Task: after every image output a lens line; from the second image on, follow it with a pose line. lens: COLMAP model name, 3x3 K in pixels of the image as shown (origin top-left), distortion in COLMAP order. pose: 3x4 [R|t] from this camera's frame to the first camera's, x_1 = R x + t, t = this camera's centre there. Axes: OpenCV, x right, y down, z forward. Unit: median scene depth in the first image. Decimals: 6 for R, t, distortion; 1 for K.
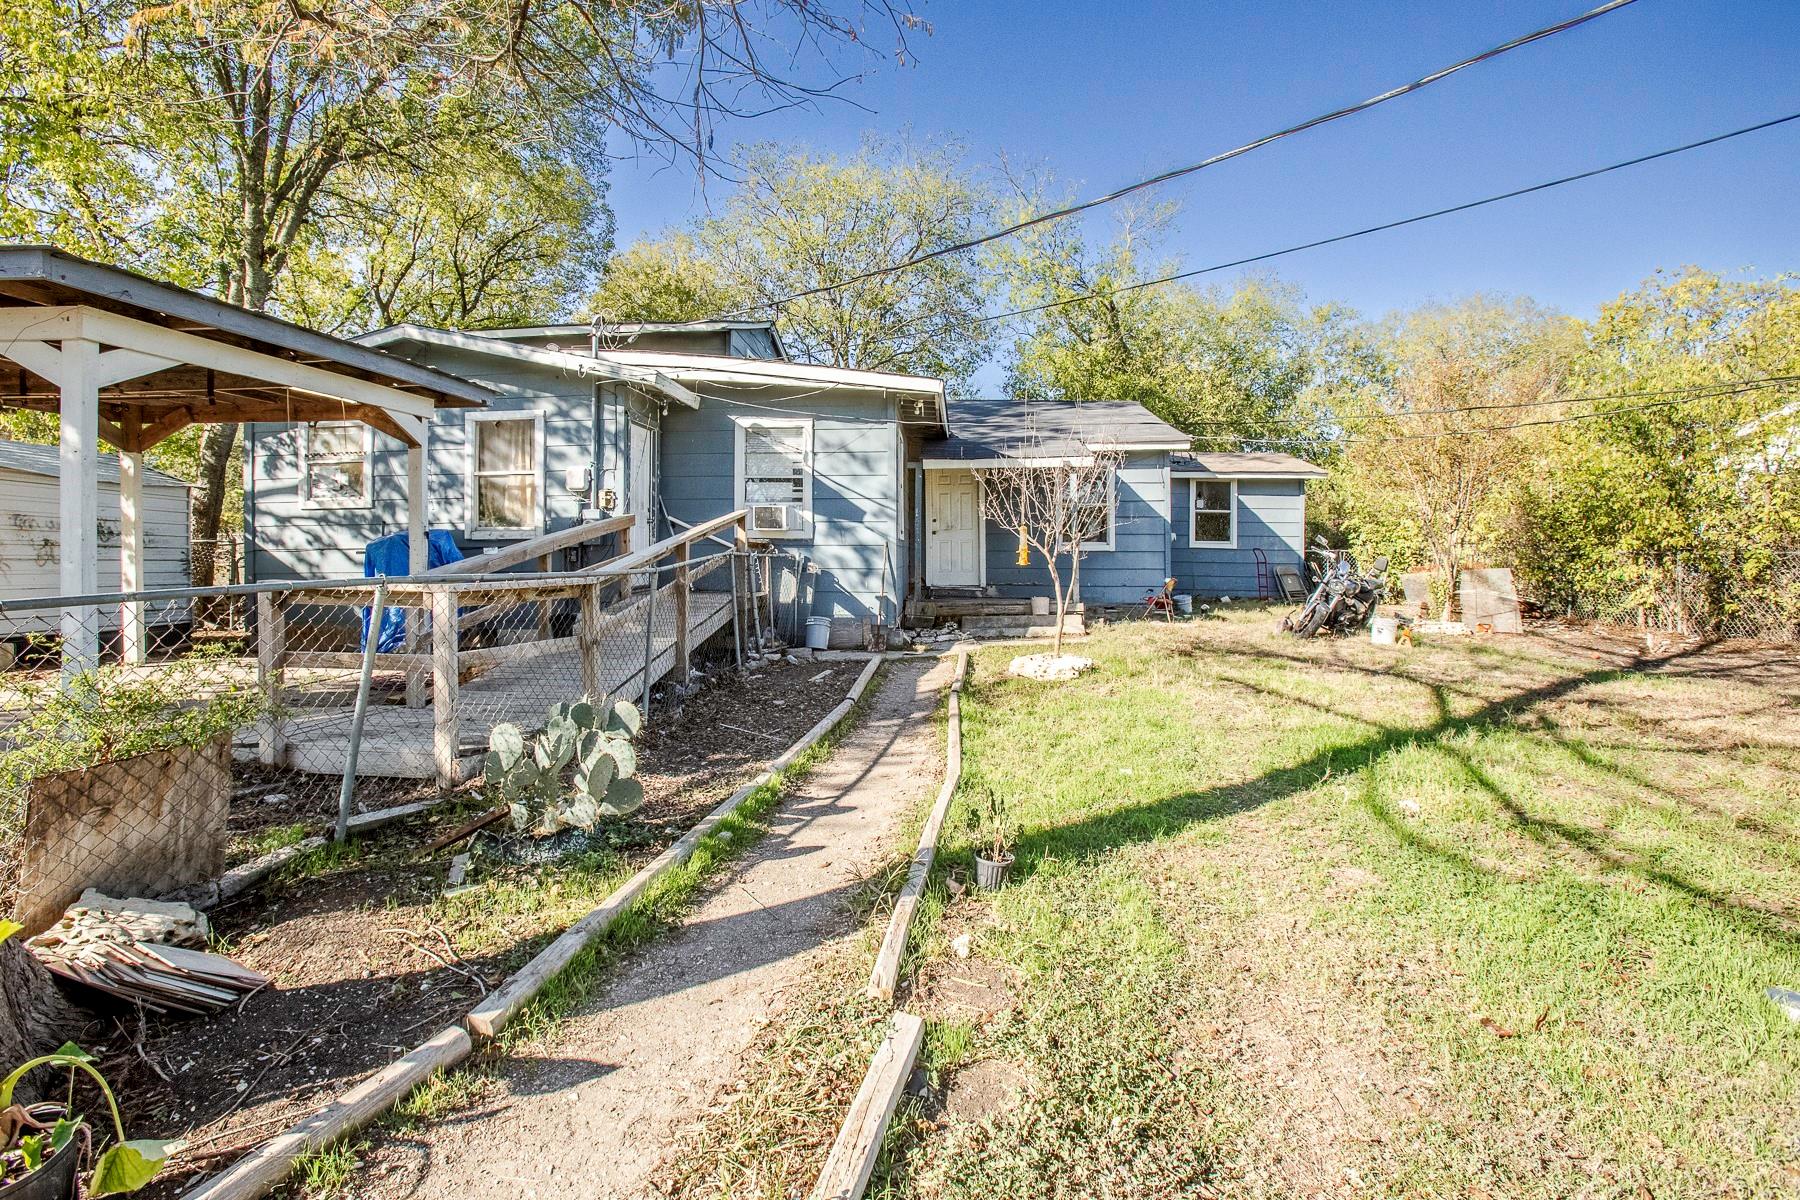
lens RADIAL K [[807.8, 0, 854.2], [0, 807.8, 569.5], [0, 0, 1]] dist [-0.025236, 0.000936]
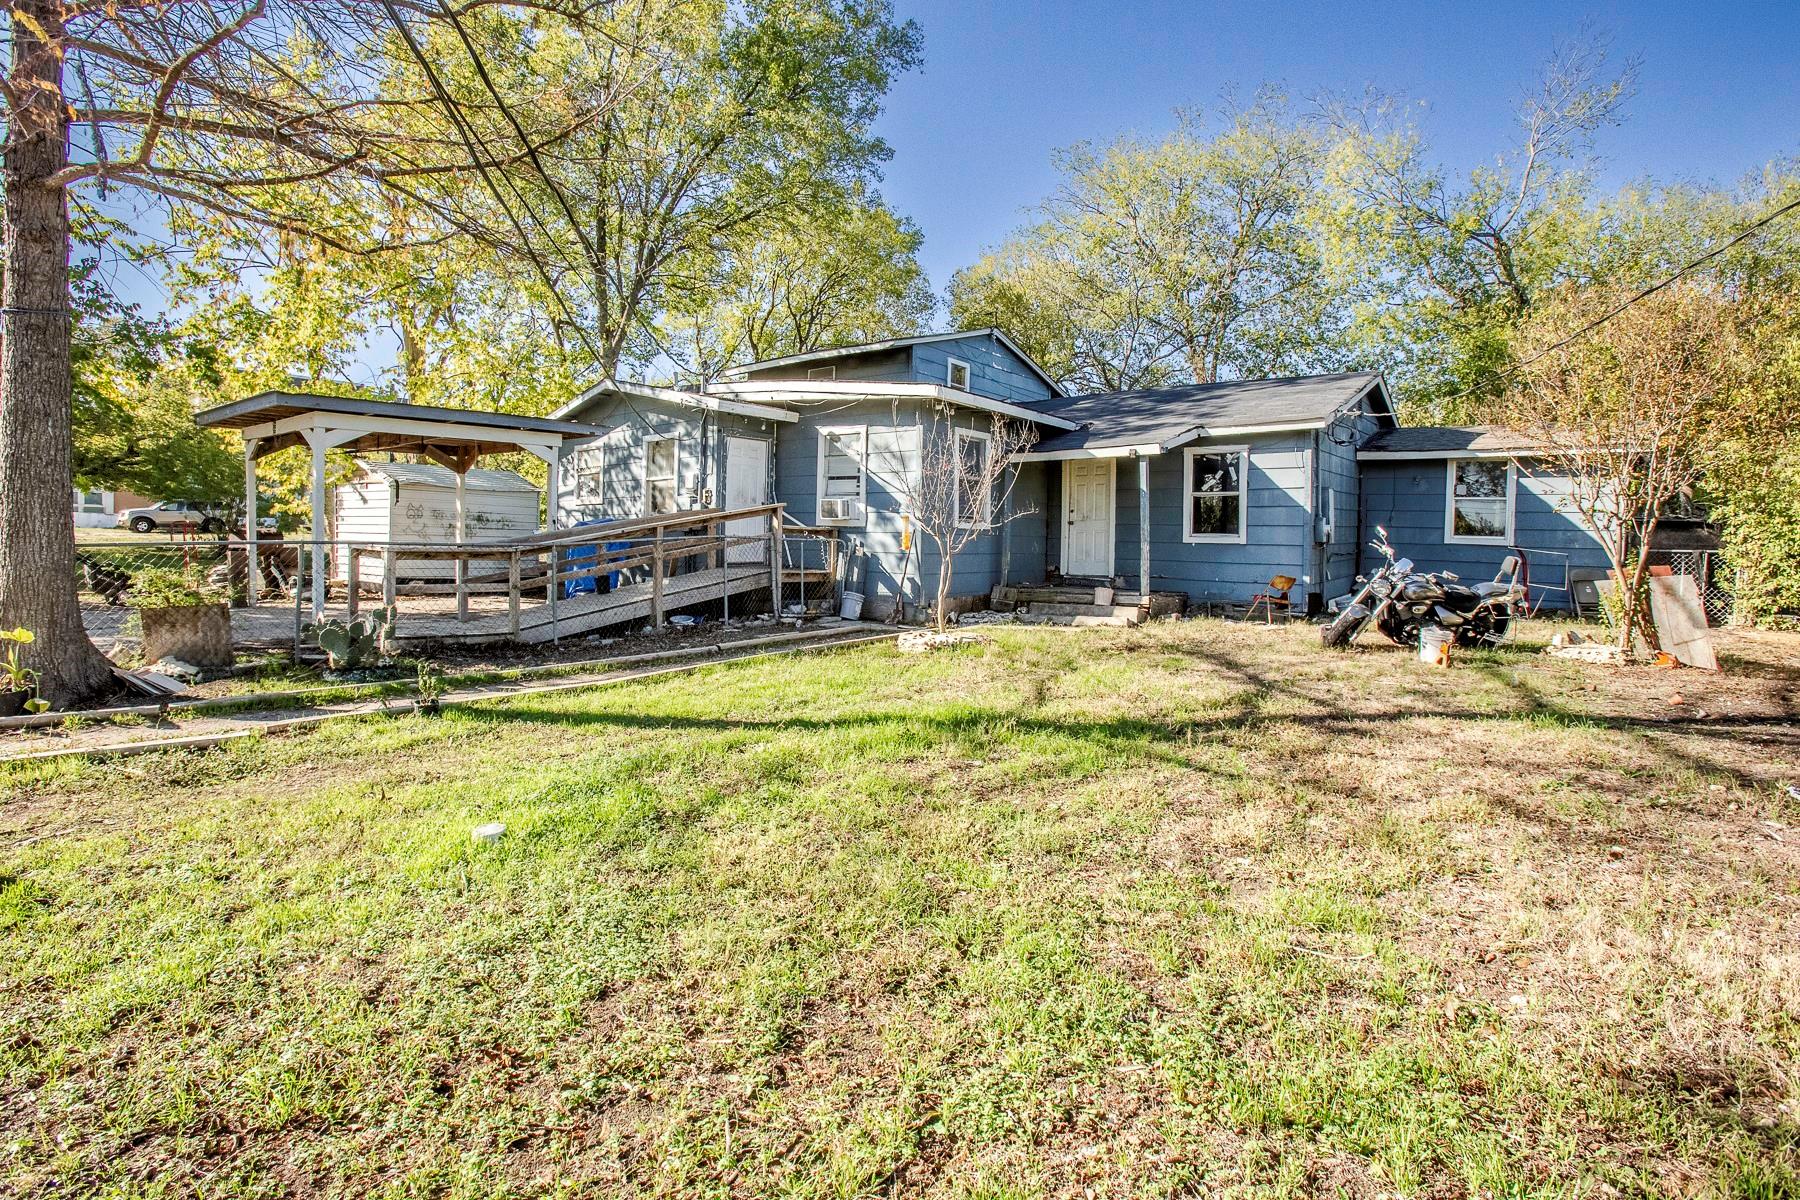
lens RADIAL K [[807.8, 0, 883.7], [0, 807.8, 585.0], [0, 0, 1]] dist [-0.025236, 0.000936]
pose [[0.842661, 0.044946, -0.536565, 0.617120], [-0.028874, 0.998848, 0.038324, 0.000878], [0.537669, -0.016801, 0.842989, 0.016449]]
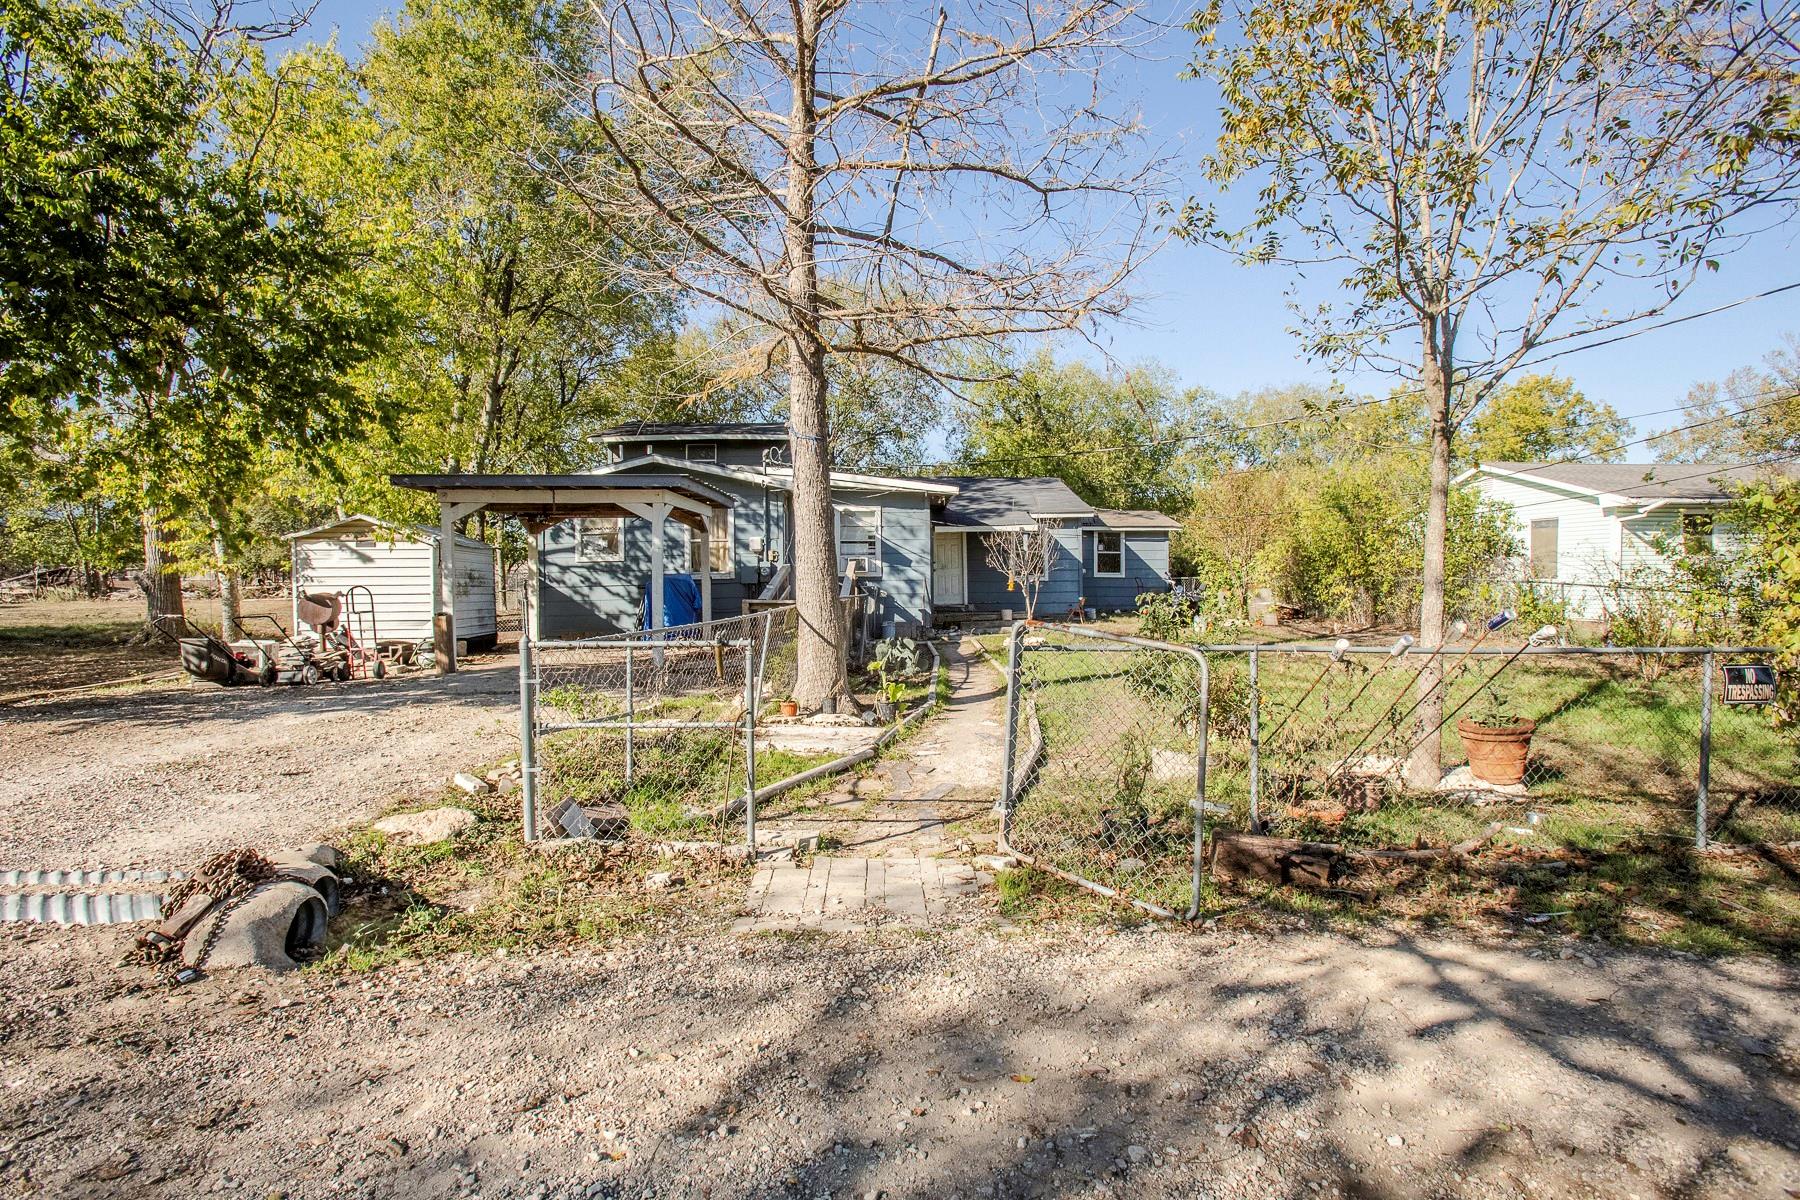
lens RADIAL K [[807.8, 0, 872.5], [0, 807.8, 585.6], [0, 0, 1]] dist [-0.025236, 0.000936]
pose [[0.992337, -0.012185, 0.122956, -0.283068], [0.013882, 0.999820, -0.012957, 0.003380], [-0.122776, 0.014565, 0.992328, -0.699212]]
